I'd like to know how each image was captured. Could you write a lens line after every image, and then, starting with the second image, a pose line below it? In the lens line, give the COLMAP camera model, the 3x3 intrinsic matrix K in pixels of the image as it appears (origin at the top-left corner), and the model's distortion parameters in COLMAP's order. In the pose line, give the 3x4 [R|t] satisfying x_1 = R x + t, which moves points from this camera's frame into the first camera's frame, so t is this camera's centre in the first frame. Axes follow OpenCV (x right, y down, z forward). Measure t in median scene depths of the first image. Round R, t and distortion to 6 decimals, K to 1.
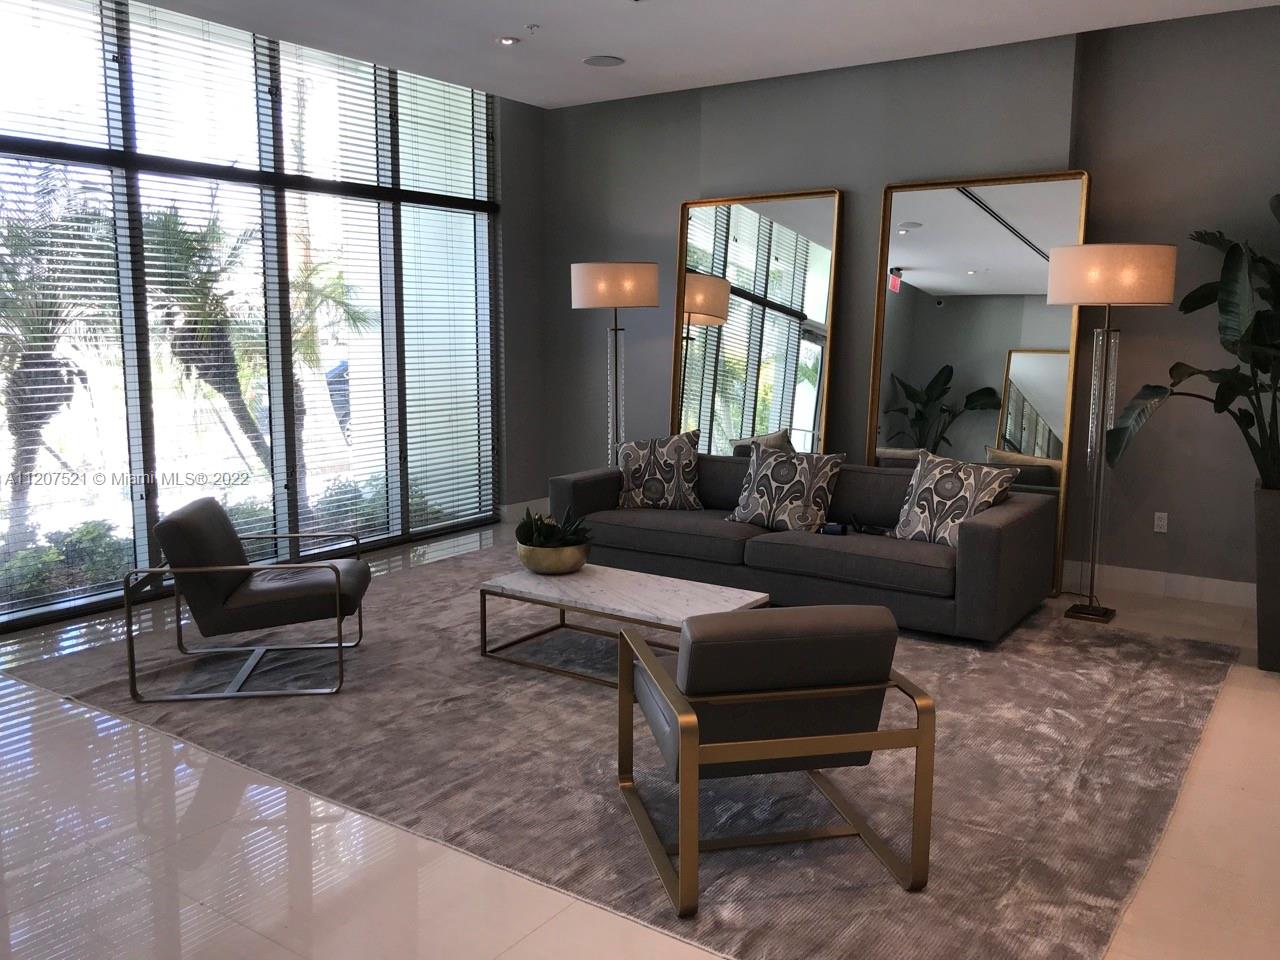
lens RADIAL K [[1060.7, 0, 640.0], [0, 1060.7, 480.0], [0, 0, 1]] dist [0.005490, 0.000265]
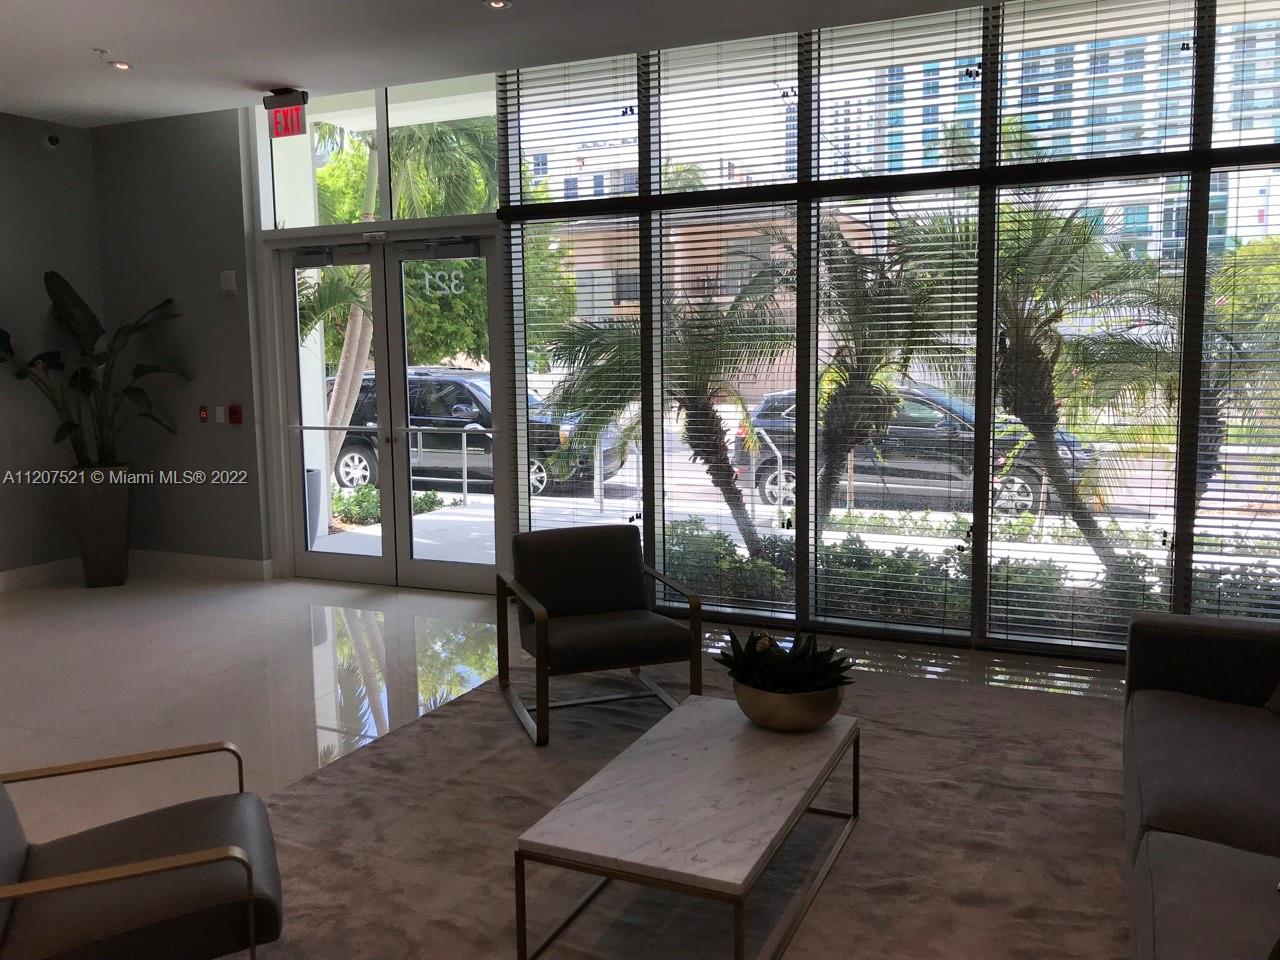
lens RADIAL K [[1060.7, 0, 640.0], [0, 1060.7, 480.0], [0, 0, 1]] dist [0.005490, 0.000265]
pose [[0.188761, 0.110851, -0.975747, 0.558554], [-0.129840, 0.987703, 0.087092, -0.113334], [0.973402, 0.110251, 0.200832, 0.774641]]
